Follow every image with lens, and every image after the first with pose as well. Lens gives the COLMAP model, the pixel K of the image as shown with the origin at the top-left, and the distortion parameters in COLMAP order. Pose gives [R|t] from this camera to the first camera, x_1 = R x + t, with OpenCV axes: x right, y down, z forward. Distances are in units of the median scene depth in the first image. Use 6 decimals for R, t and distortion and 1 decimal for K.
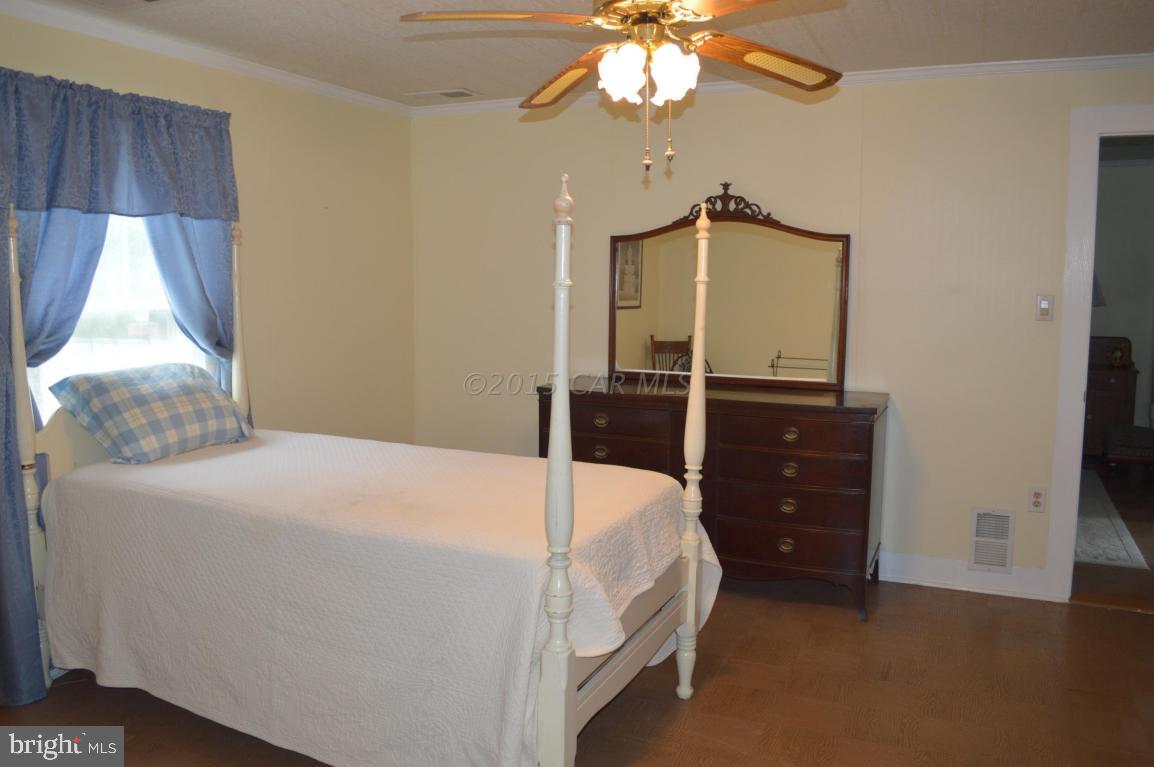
lens RADIAL K [[924.6, 0, 569.5], [0, 924.6, 386.9], [0, 0, 1]] dist [-0.075482, 0.005321]
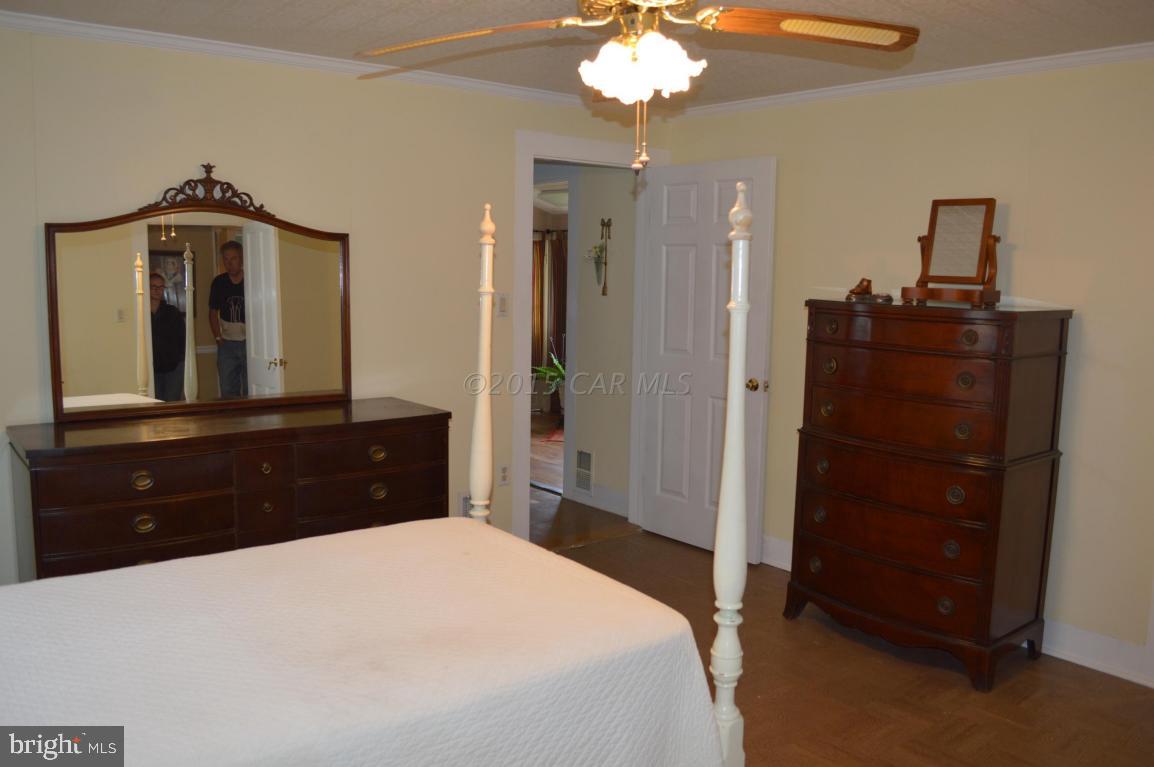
lens RADIAL K [[924.6, 0, 569.5], [0, 924.6, 386.9], [0, 0, 1]] dist [-0.075482, 0.005321]
pose [[0.464787, -0.107703, 0.878848, -0.413811], [0.093727, 0.992982, 0.072122, -0.054802], [-0.880448, 0.048850, 0.471620, 0.350932]]
